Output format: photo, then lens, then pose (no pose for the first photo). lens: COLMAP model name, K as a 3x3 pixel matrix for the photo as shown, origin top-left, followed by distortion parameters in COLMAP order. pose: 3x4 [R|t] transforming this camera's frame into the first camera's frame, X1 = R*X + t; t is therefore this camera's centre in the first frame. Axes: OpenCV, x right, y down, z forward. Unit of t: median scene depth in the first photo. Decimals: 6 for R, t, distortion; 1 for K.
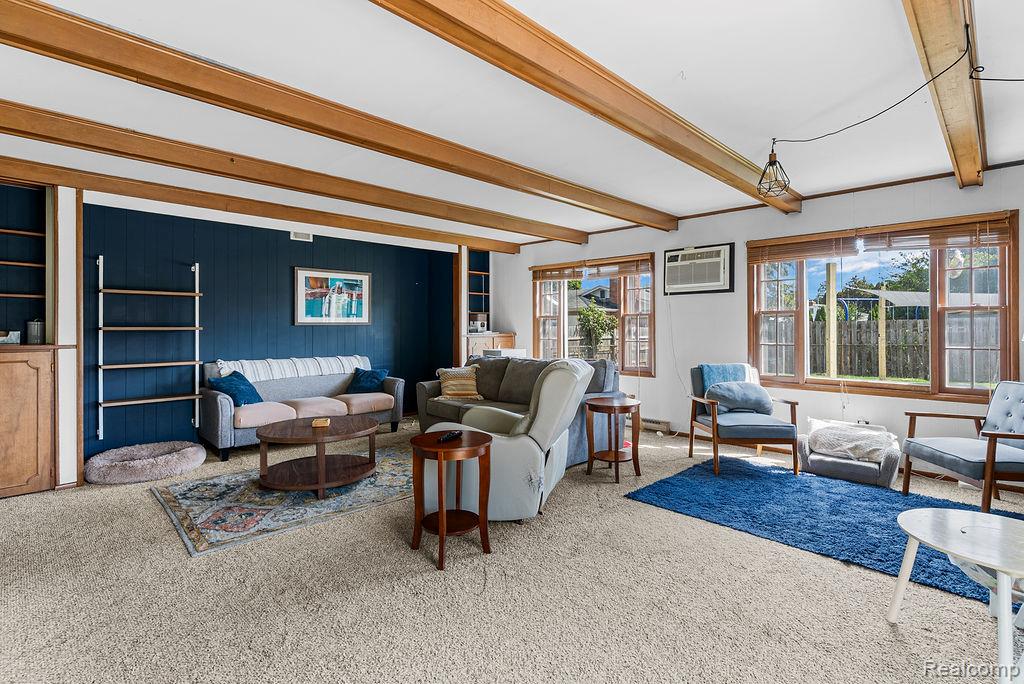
lens RADIAL K [[486.6, 0, 512.0], [0, 486.6, 342.0], [0, 0, 1]] dist [0.001195, 0.000582]
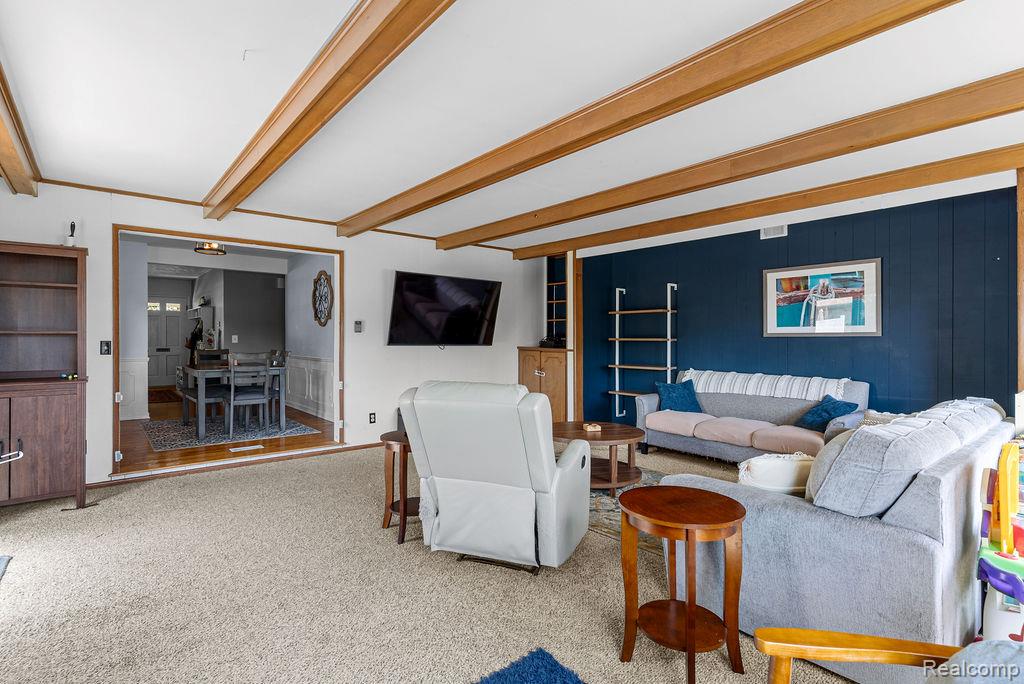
lens RADIAL K [[486.6, 0, 512.0], [0, 486.6, 342.0], [0, 0, 1]] dist [0.001195, 0.000582]
pose [[-0.081590, 0.010693, -0.996609, 0.452177], [-0.032313, 0.999388, 0.013368, -0.021360], [0.996142, 0.033294, -0.081194, 0.607336]]
